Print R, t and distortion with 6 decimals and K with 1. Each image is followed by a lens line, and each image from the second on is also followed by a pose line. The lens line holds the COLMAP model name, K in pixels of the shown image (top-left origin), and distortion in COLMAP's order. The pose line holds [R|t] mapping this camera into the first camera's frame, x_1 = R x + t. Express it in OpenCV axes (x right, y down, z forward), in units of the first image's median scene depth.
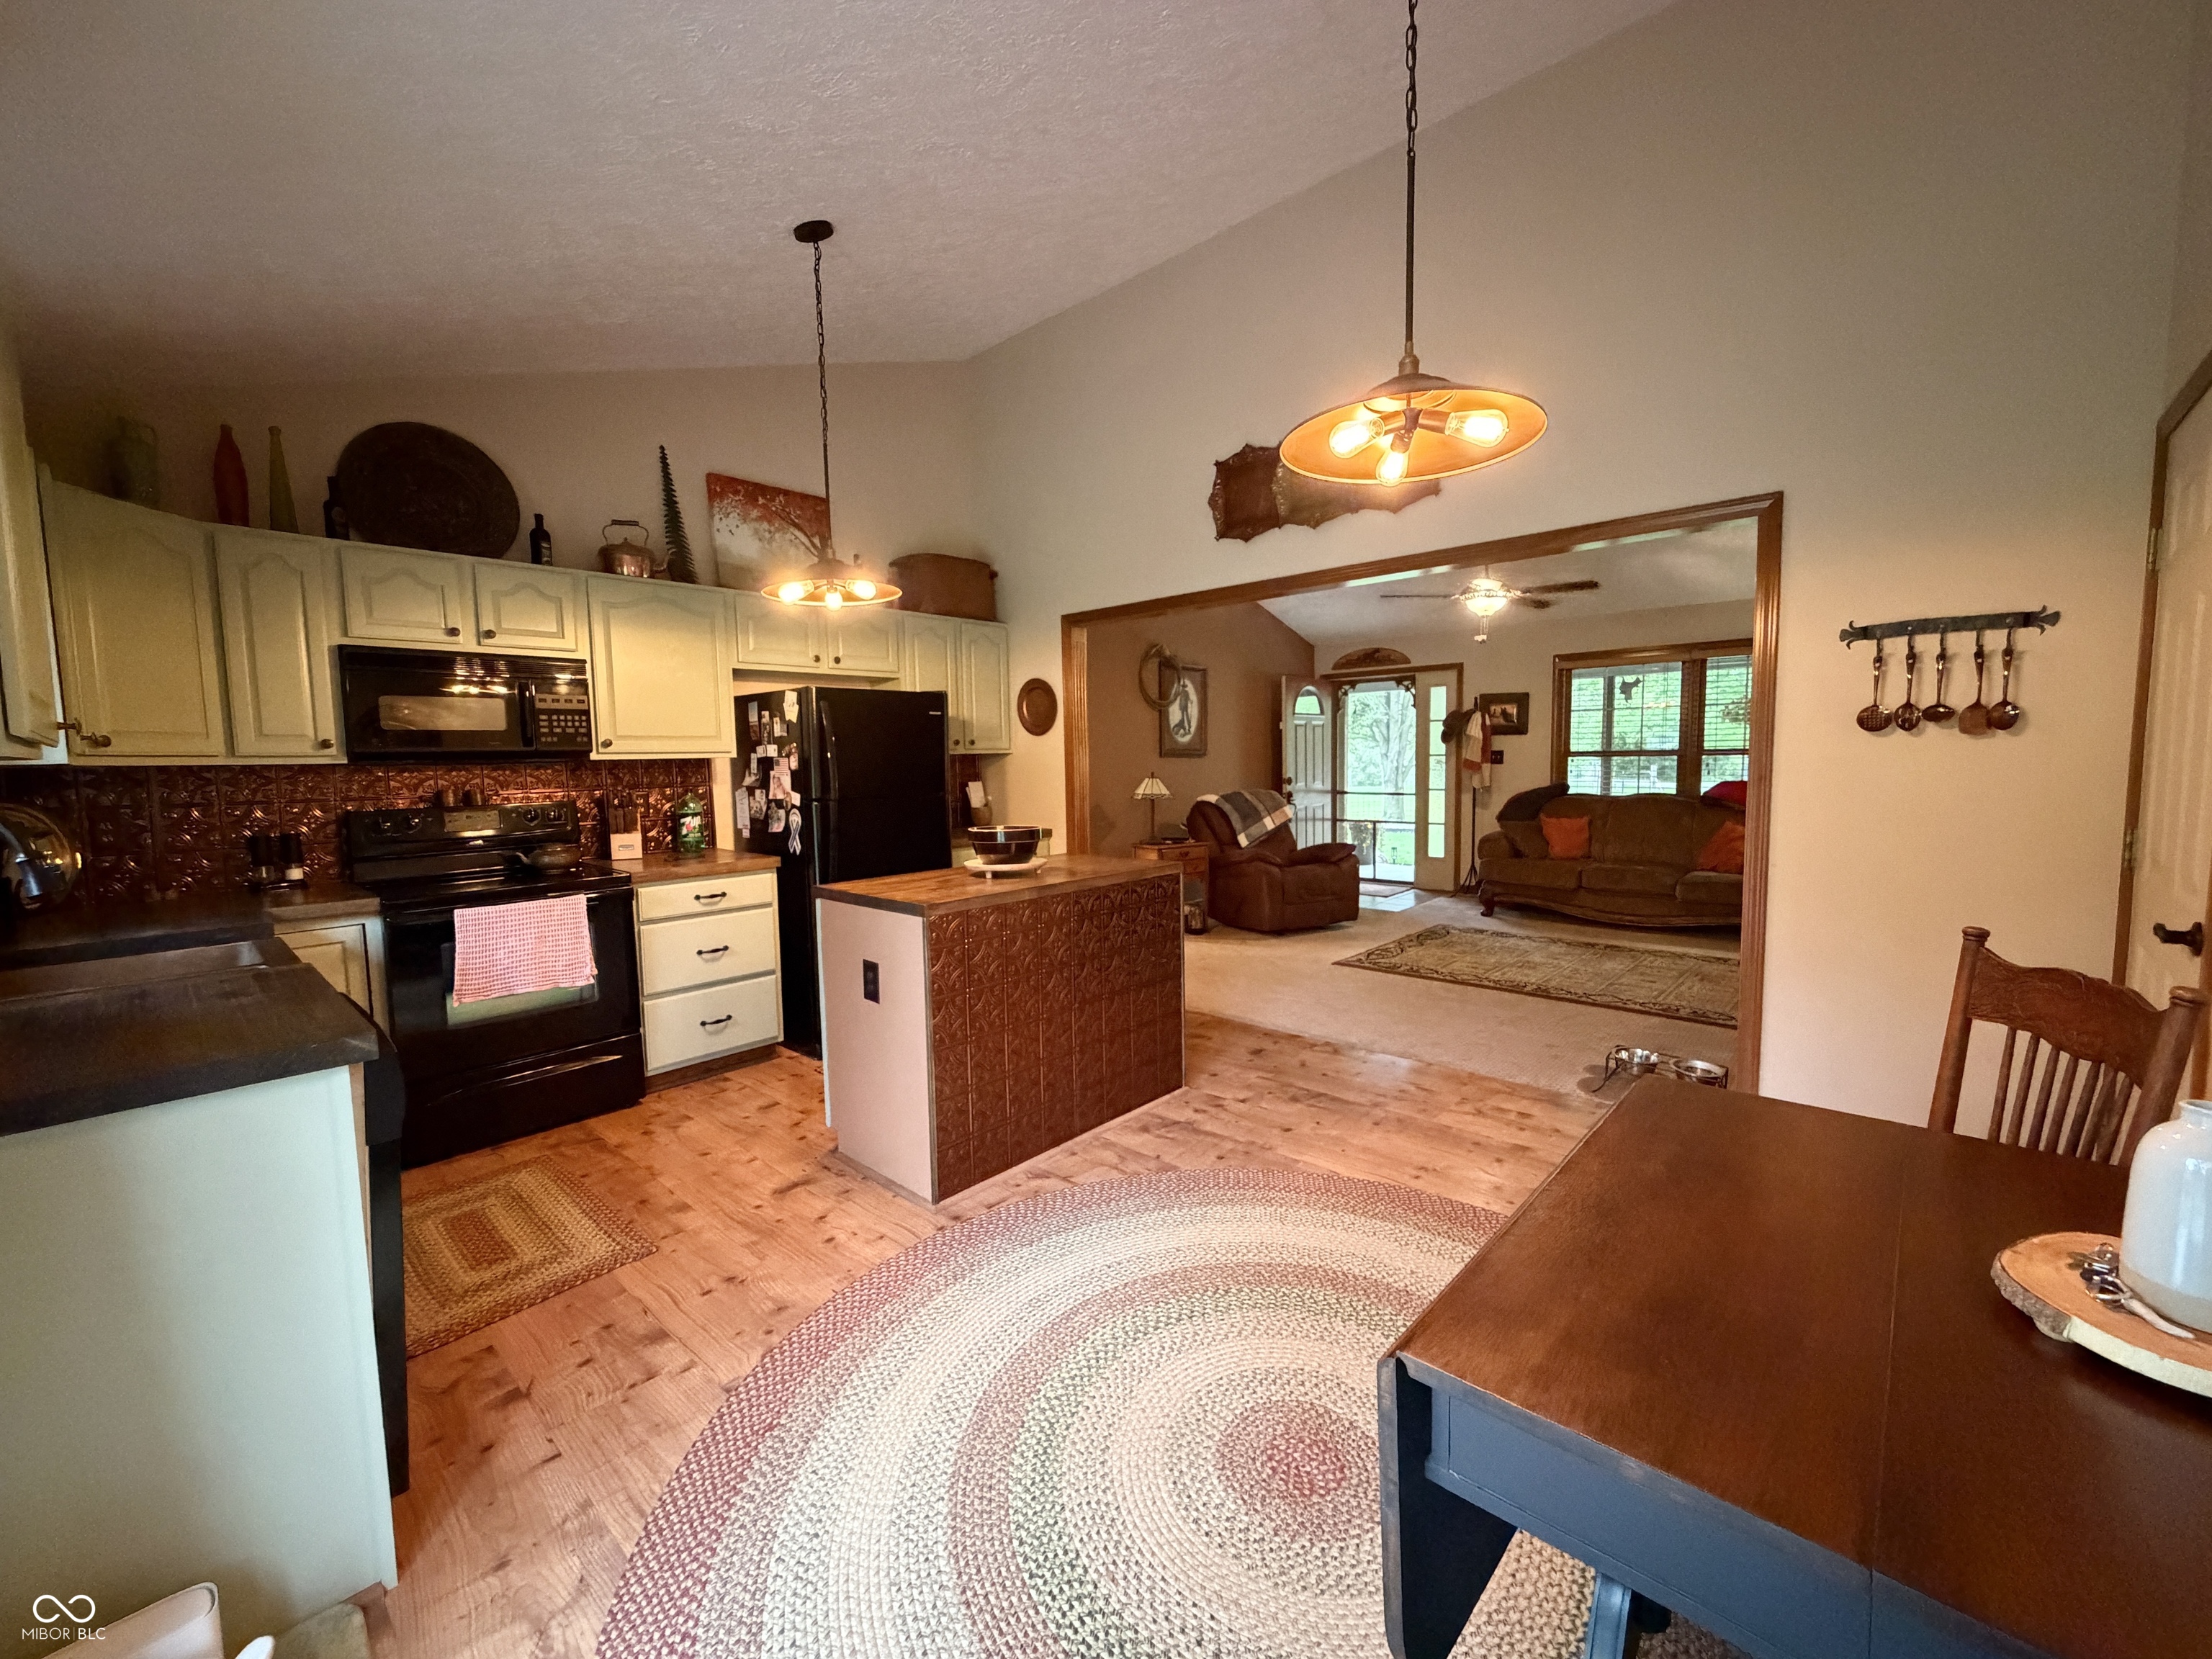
lens RADIAL K [[881.1, 0, 1103.2], [0, 881.1, 828.5], [0, 0, 1]] dist [-0.000573, 0.000634]
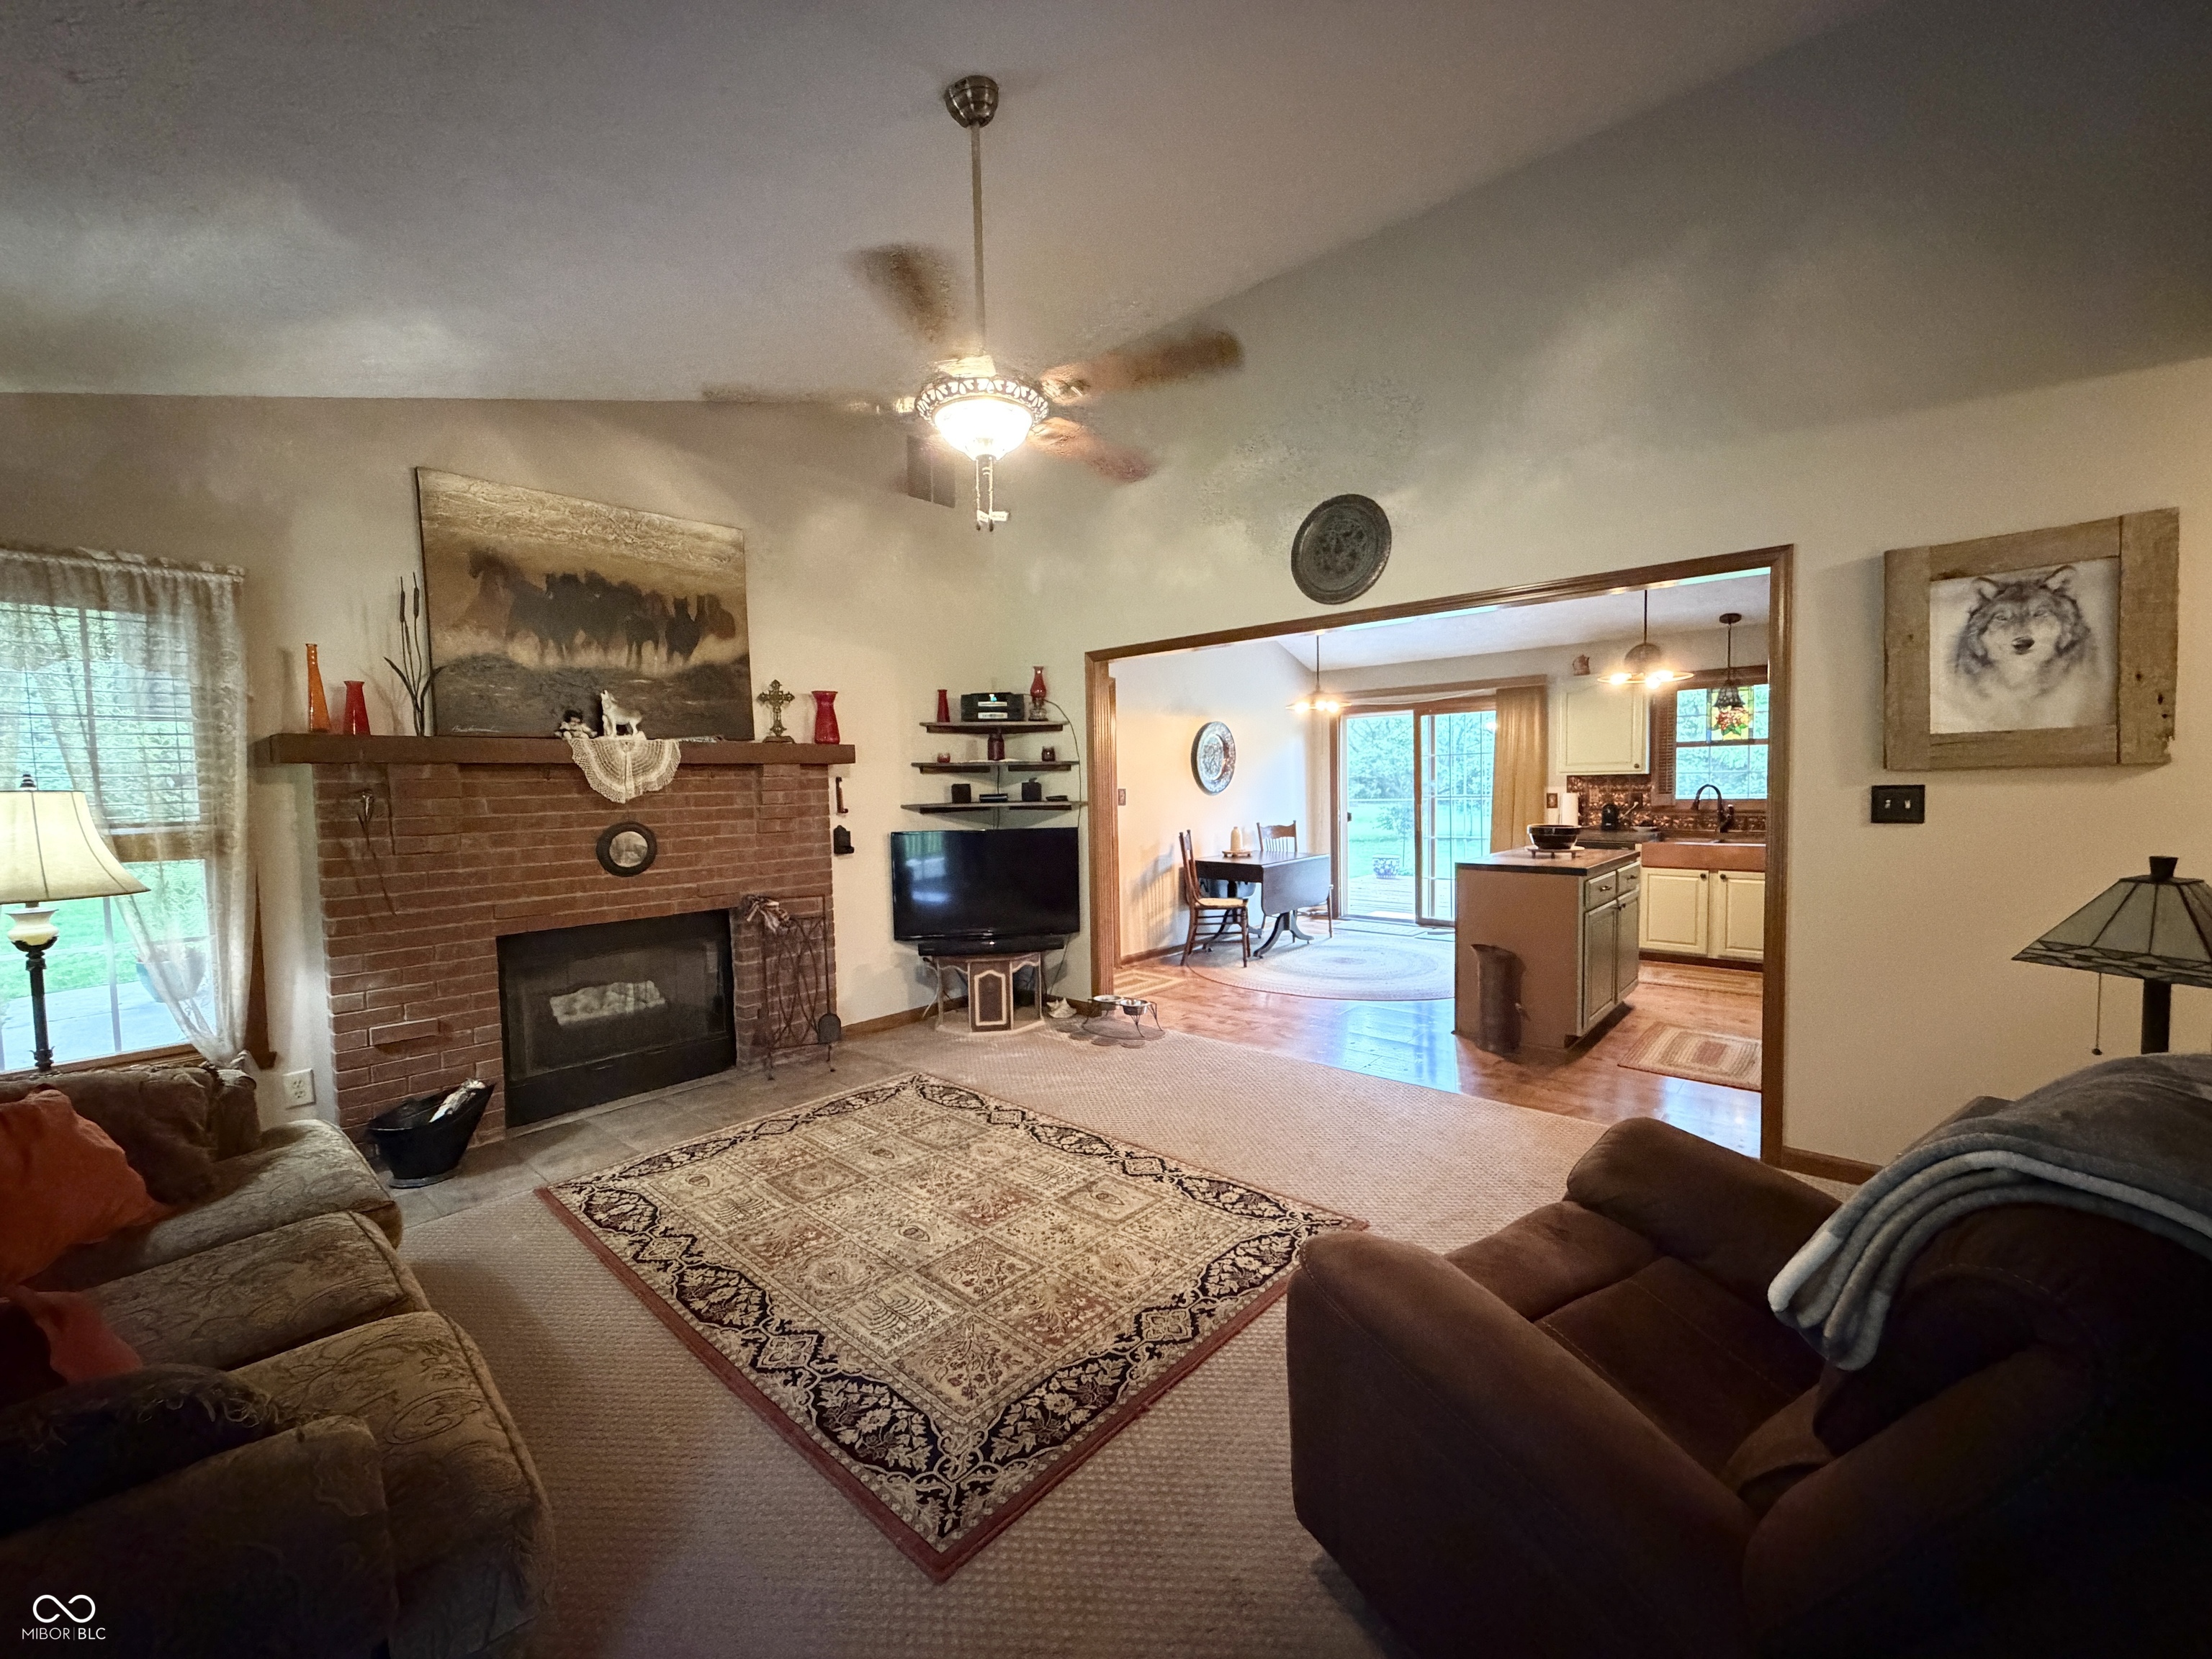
lens RADIAL K [[881.1, 0, 1103.2], [0, 881.1, 828.5], [0, 0, 1]] dist [-0.000573, 0.000634]
pose [[-0.999122, 0.038659, -0.016130, 0.706076], [0.036117, 0.990084, 0.135757, -0.235486], [0.021218, 0.135055, -0.990611, 2.516880]]
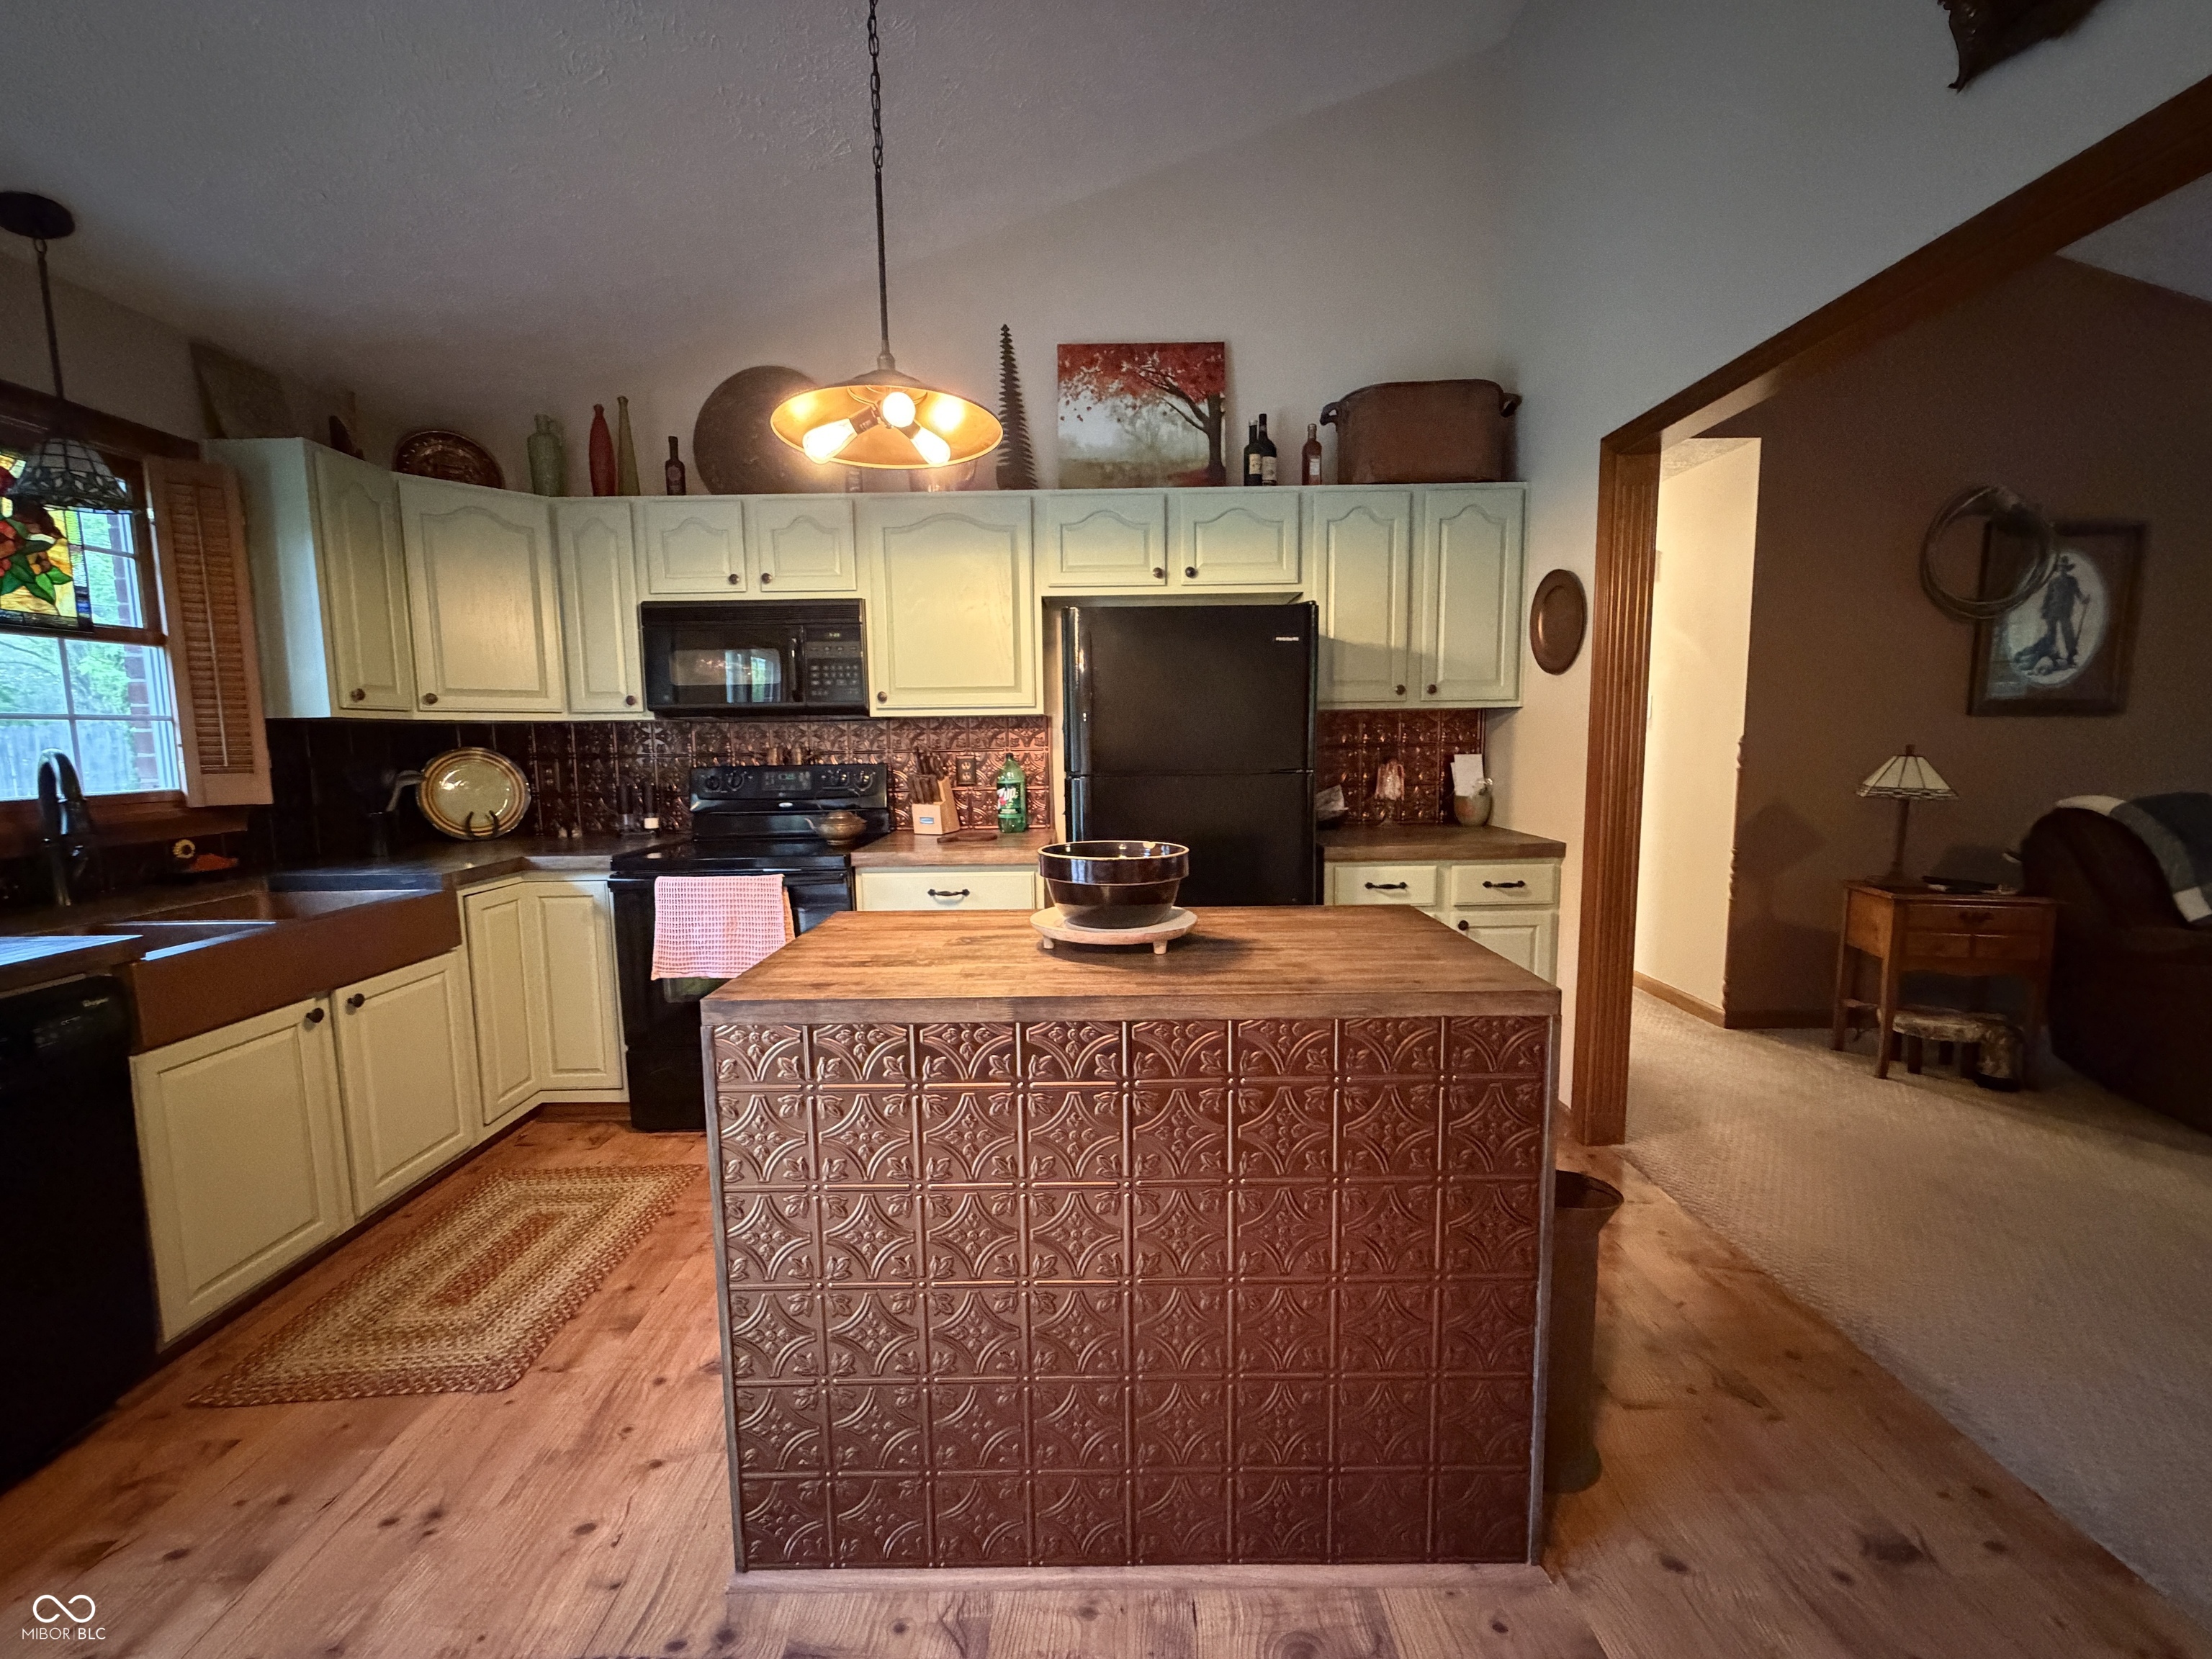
lens RADIAL K [[881.1, 0, 1103.2], [0, 881.1, 828.5], [0, 0, 1]] dist [-0.000573, 0.000634]
pose [[0.674415, 0.087468, -0.733153, 0.241365], [-0.060119, 0.996167, 0.063545, -0.042681], [0.735901, 0.001220, 0.677089, 0.665321]]
